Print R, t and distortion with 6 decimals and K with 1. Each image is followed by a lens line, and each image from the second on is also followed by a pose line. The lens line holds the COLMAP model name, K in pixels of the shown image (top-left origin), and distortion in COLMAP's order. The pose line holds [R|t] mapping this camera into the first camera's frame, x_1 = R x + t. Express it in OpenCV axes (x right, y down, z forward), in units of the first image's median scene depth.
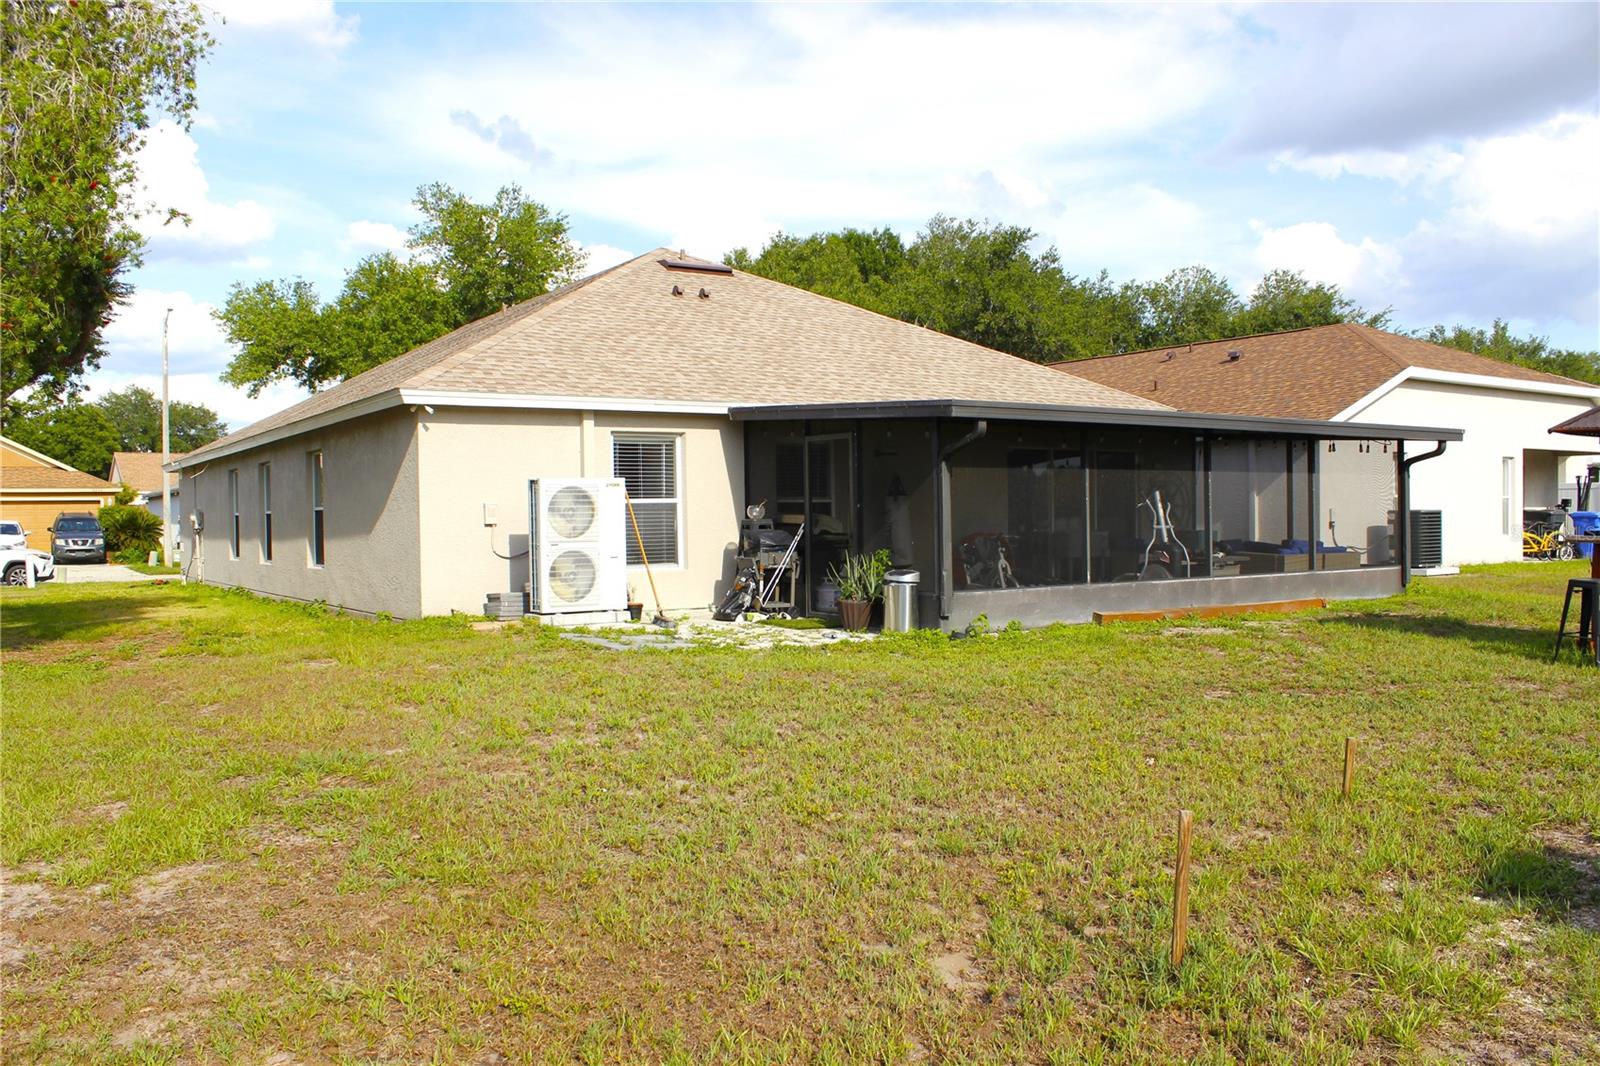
lens RADIAL K [[1326.1, 0, 798.4], [0, 1326.1, 543.0], [0, 0, 1]] dist [-0.144473, 0.113152]
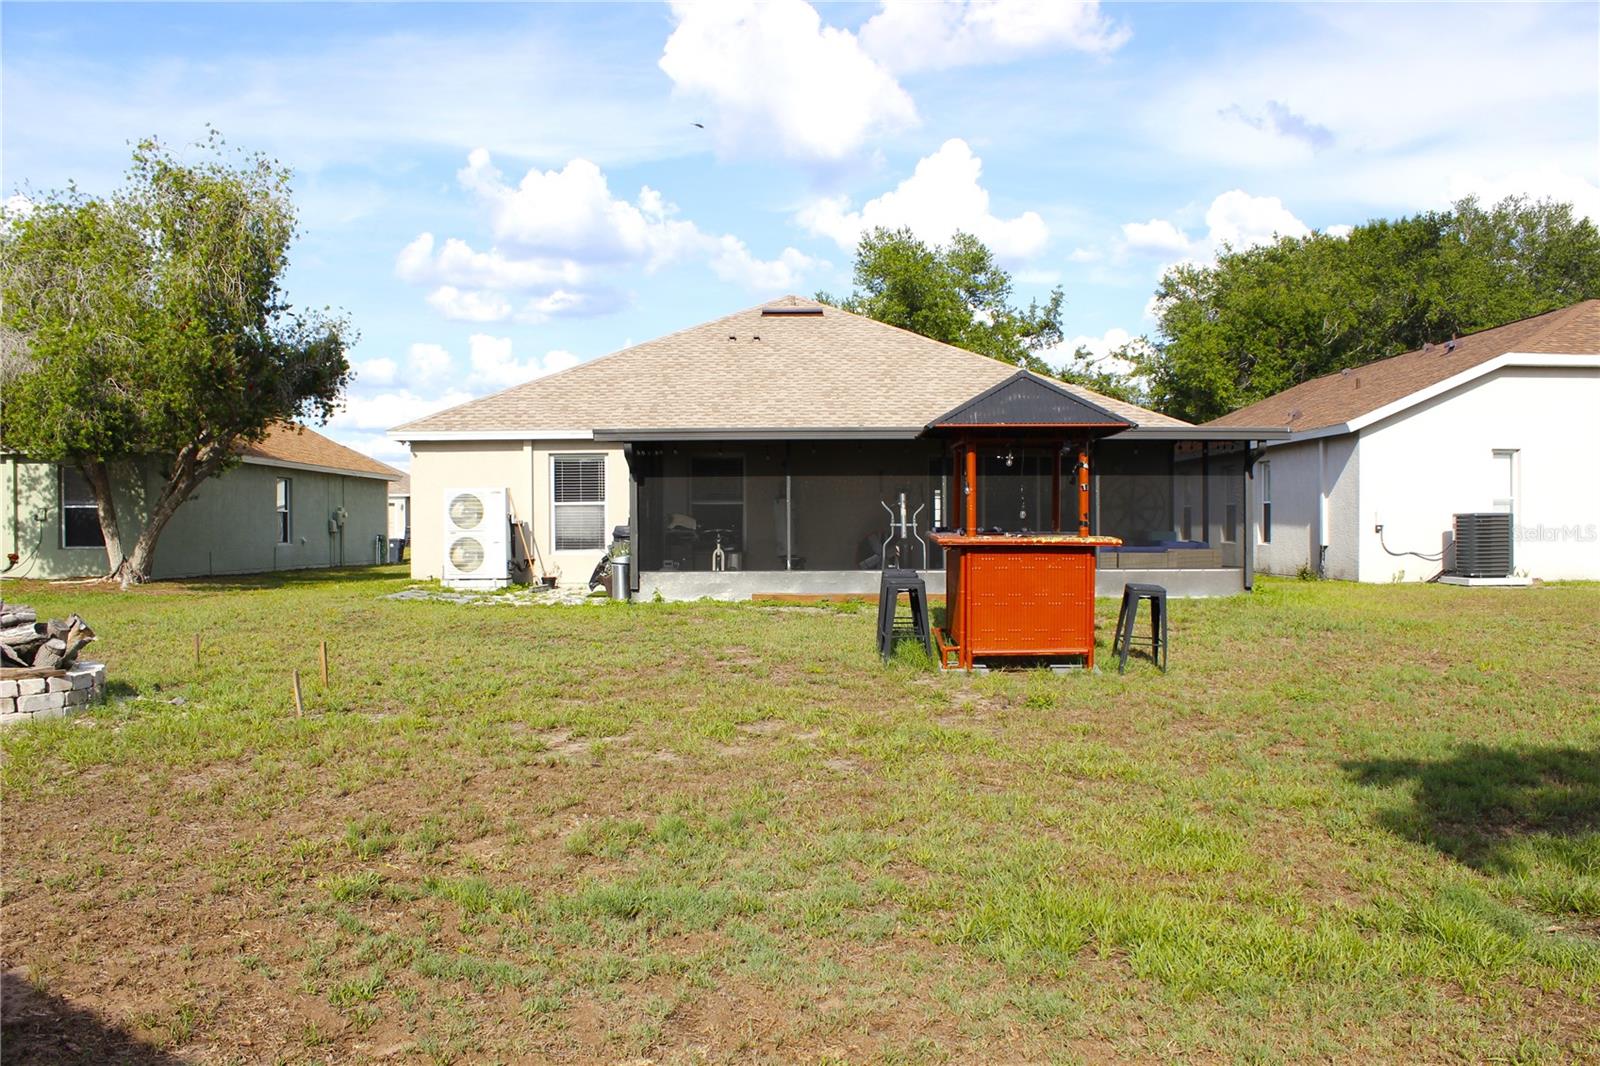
lens RADIAL K [[1326.1, 0, 798.4], [0, 1326.1, 543.0], [0, 0, 1]] dist [-0.144473, 0.113152]
pose [[0.839504, 0.016424, -0.543105, 0.845300], [-0.015804, 0.999858, 0.005808, -0.002035], [0.543123, 0.003707, 0.839645, -0.033618]]
